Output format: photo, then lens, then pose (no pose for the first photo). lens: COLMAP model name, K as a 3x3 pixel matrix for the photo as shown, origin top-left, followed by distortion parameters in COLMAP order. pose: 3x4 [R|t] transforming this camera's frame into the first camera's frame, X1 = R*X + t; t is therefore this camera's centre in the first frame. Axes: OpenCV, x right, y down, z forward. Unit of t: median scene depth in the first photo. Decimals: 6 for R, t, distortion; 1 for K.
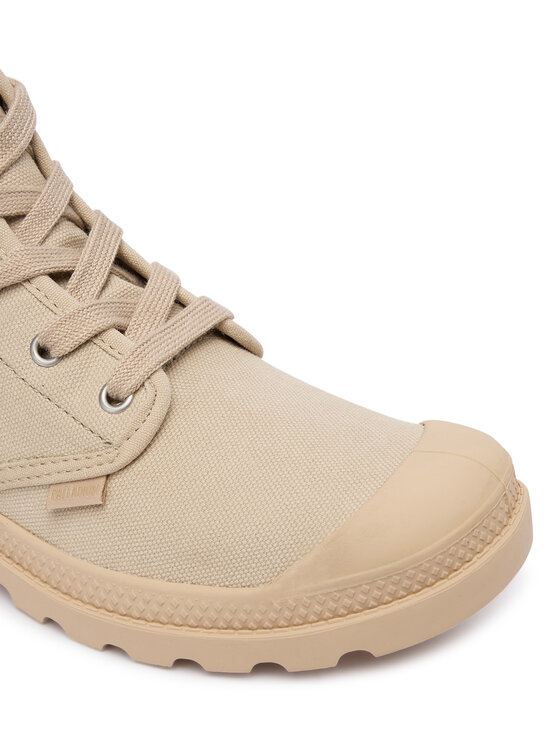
lens RADIAL K [[987.3, 0, 280.0], [0, 987.3, 373.0], [0, 0, 1]] dist [-0.004013, -0.032065]
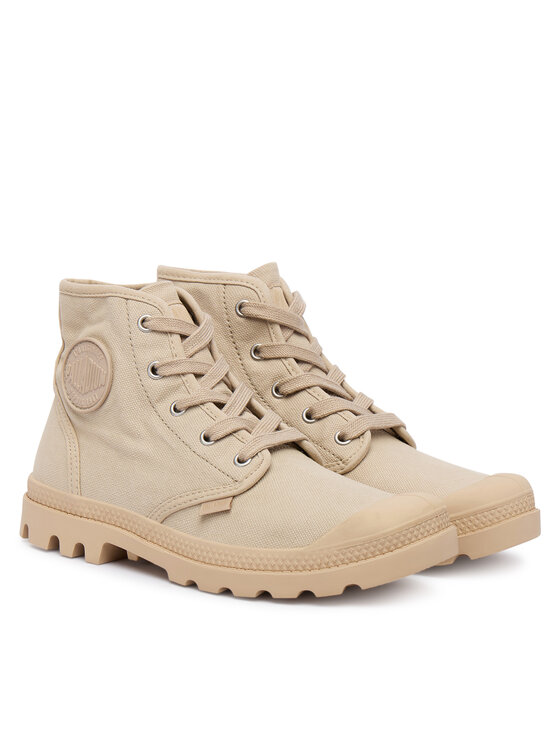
lens RADIAL K [[1891.5, 0, 280.0], [0, 1891.5, 373.0], [0, 0, 1]] dist [-0.059856, -0.411945]
pose [[0.991678, 0.071718, -0.106918, 0.286018], [-0.106907, 0.921452, -0.373493, 1.226280], [0.071733, 0.381815, 0.921451, -2.433741]]
